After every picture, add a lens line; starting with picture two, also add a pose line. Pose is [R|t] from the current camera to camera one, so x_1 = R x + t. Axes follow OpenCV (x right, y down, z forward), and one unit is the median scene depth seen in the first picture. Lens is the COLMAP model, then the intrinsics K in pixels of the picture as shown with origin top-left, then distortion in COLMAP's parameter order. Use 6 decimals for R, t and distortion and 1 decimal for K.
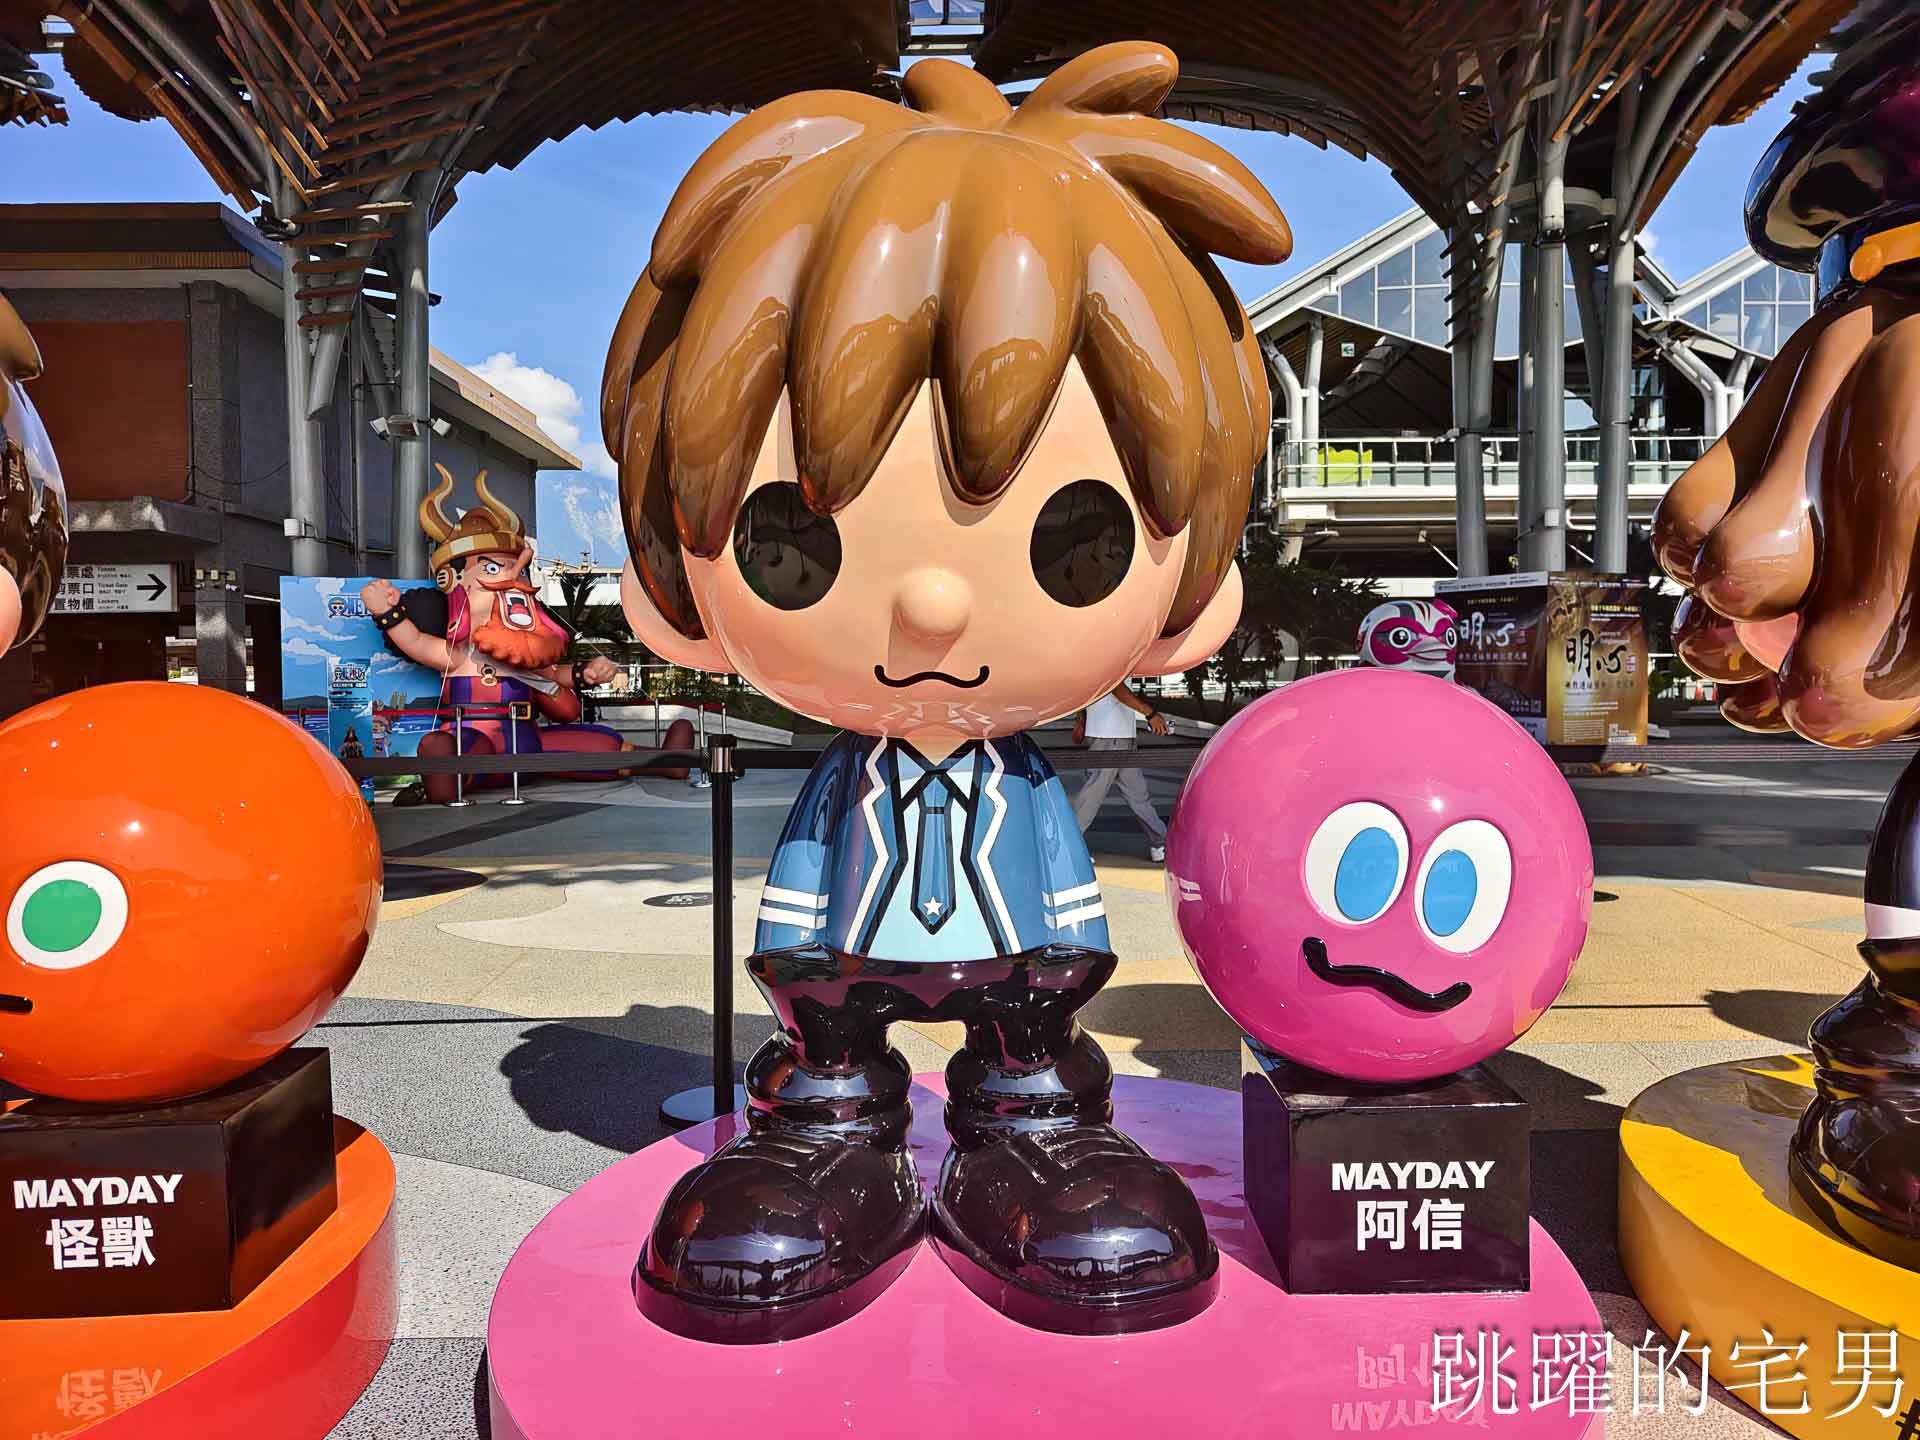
lens RADIAL K [[1289.3, 0, 975.8], [0, 1289.3, 713.3], [0, 0, 1]] dist [0.029365, -0.031815]
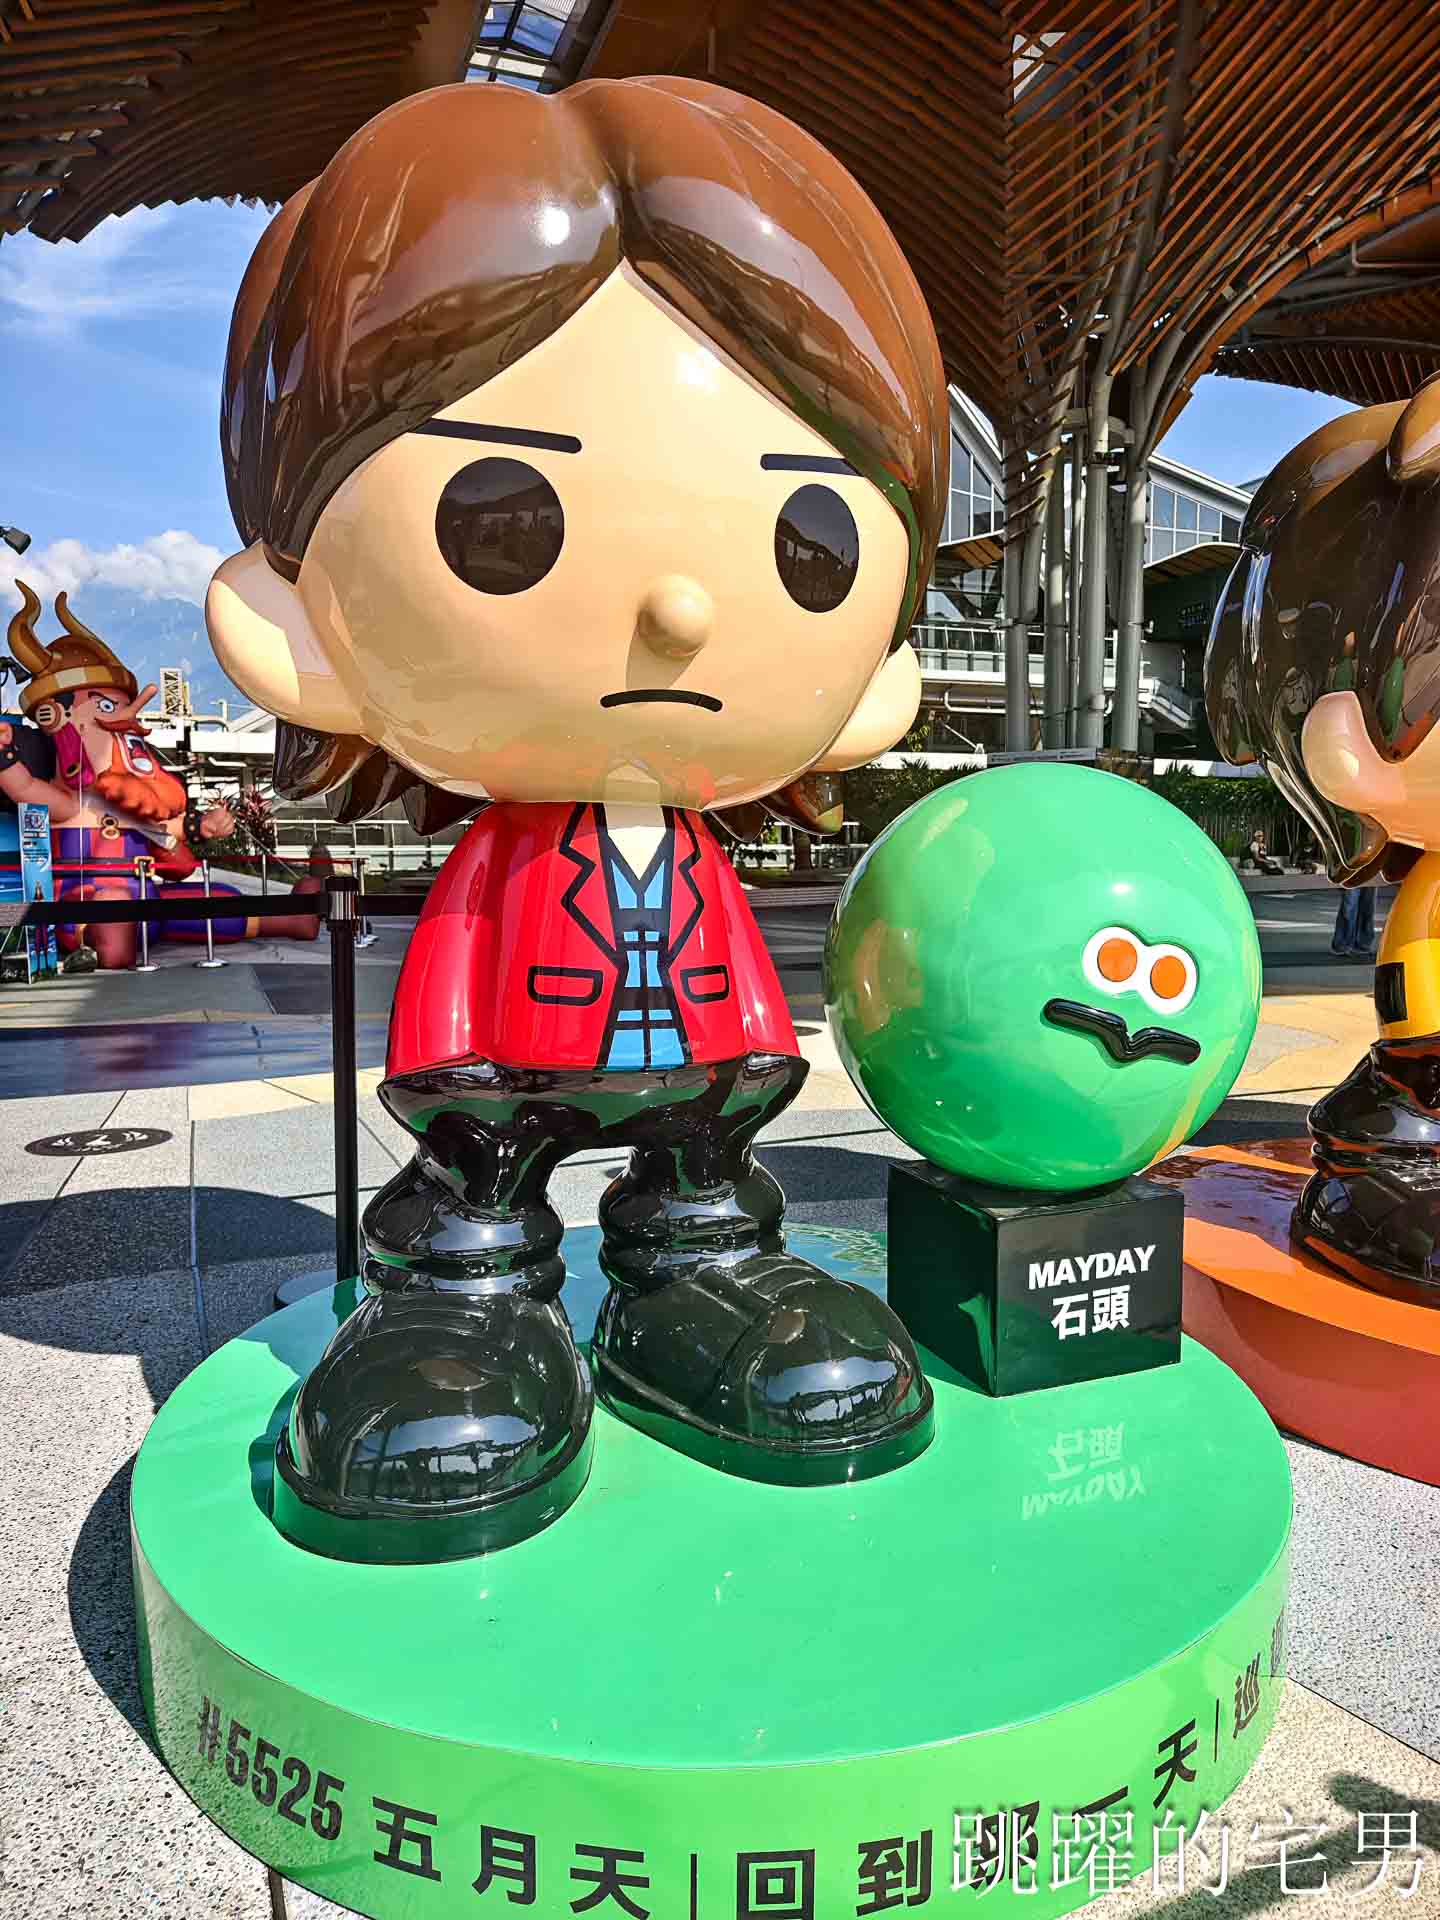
lens RADIAL K [[1289.3, 0, 737.7], [0, 1289.3, 958.3], [0, 0, 1]] dist [0.029365, -0.031815]
pose [[0.934750, -0.025008, 0.354425, -0.285949], [0.003077, 0.998052, 0.062305, 0.006940], [-0.355293, -0.057149, 0.933006, 0.003178]]
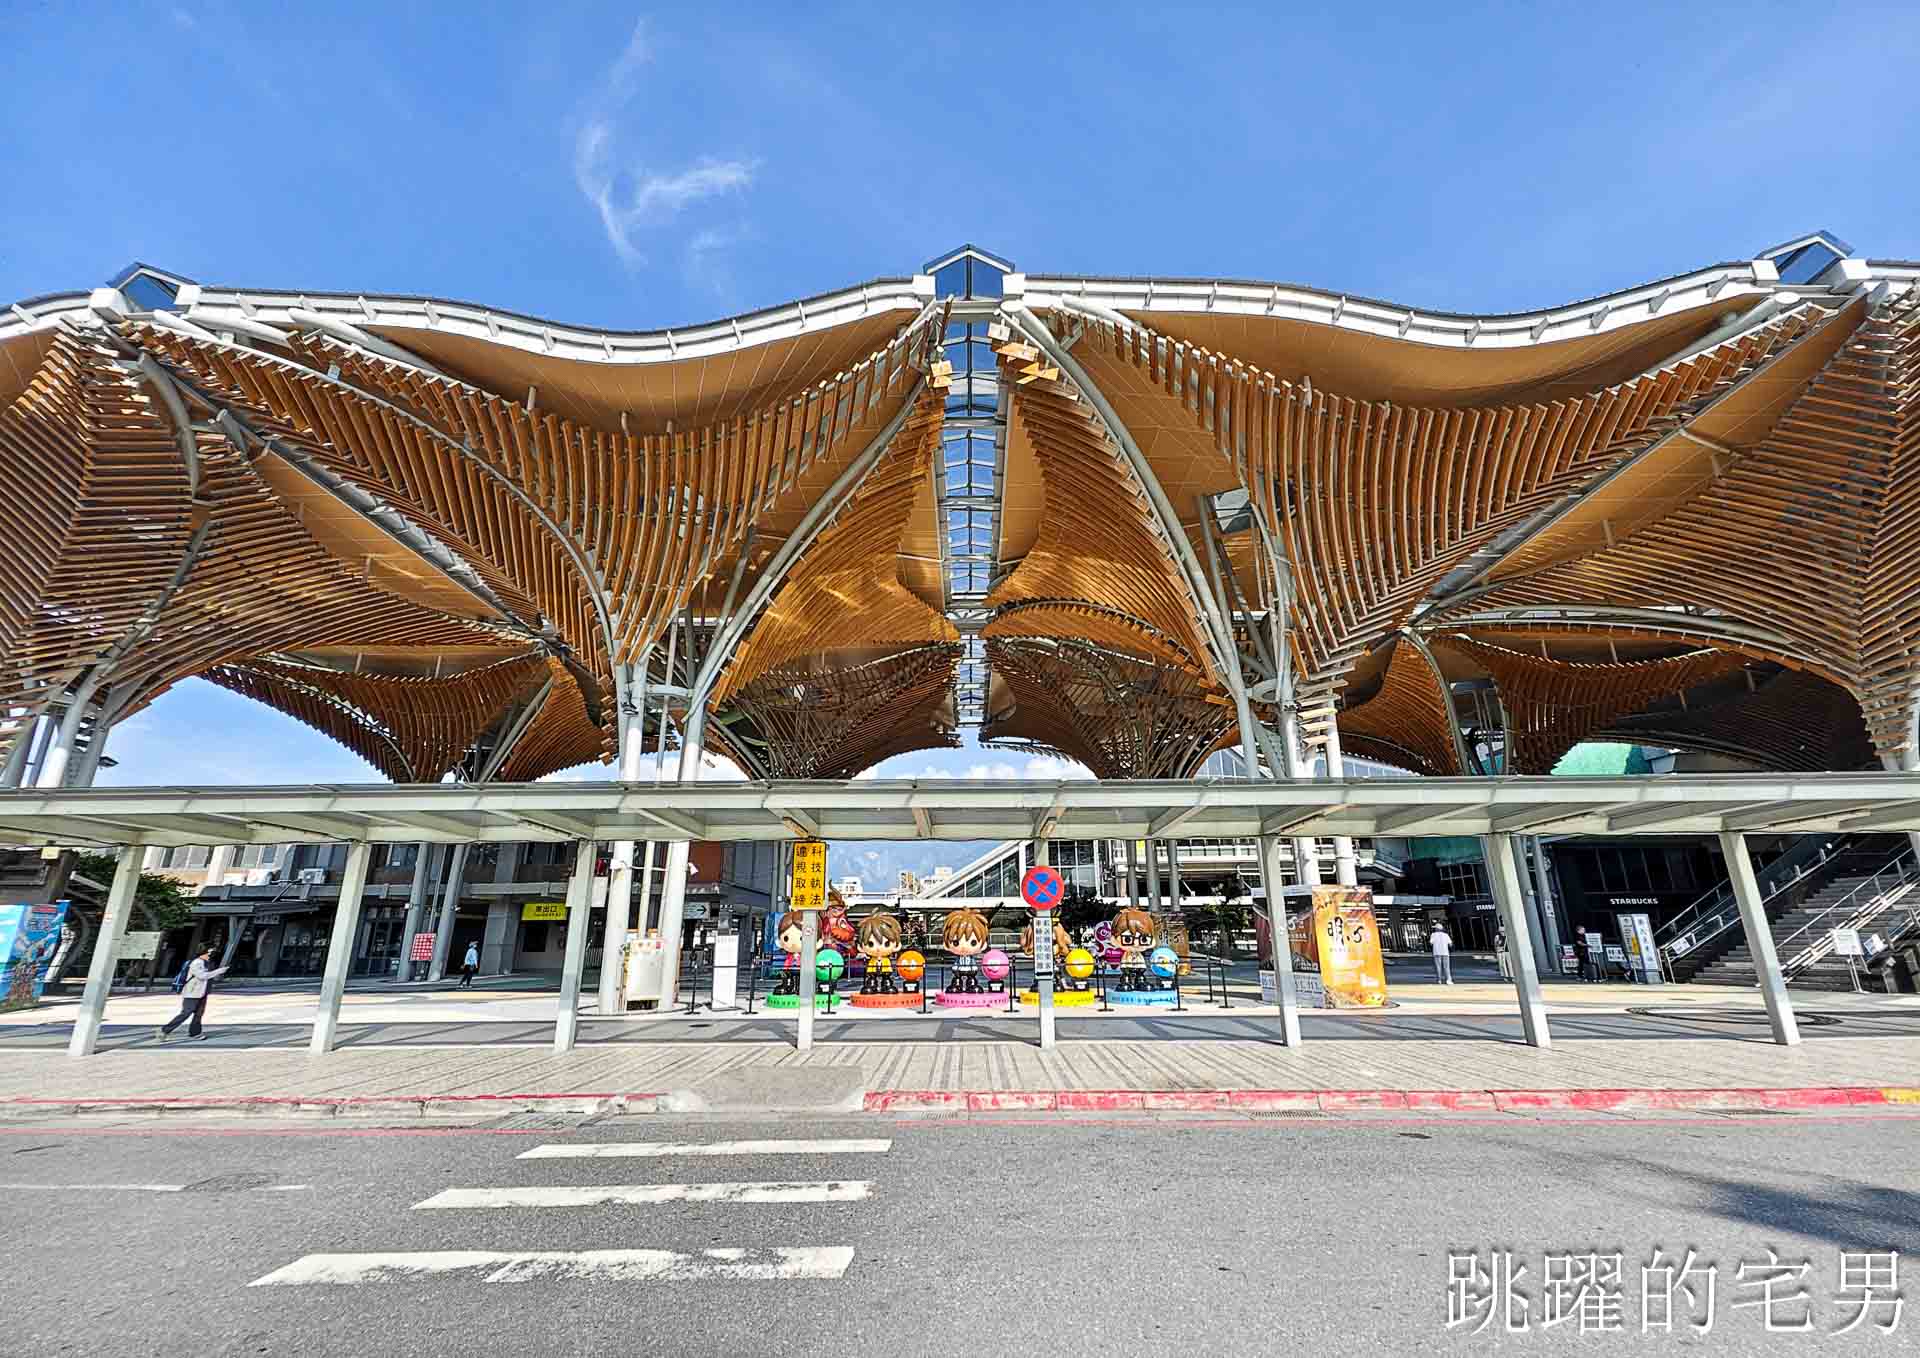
lens RADIAL K [[808.3, 0, 958.5], [0, 808.3, 690.2], [0, 0, 1]] dist [0.000061, 0.000292]
pose [[0.999038, -0.011429, -0.042328, 0.041296], [-0.002988, 0.945434, -0.325799, 0.021341], [0.043742, 0.325613, 0.944491, -1.125751]]
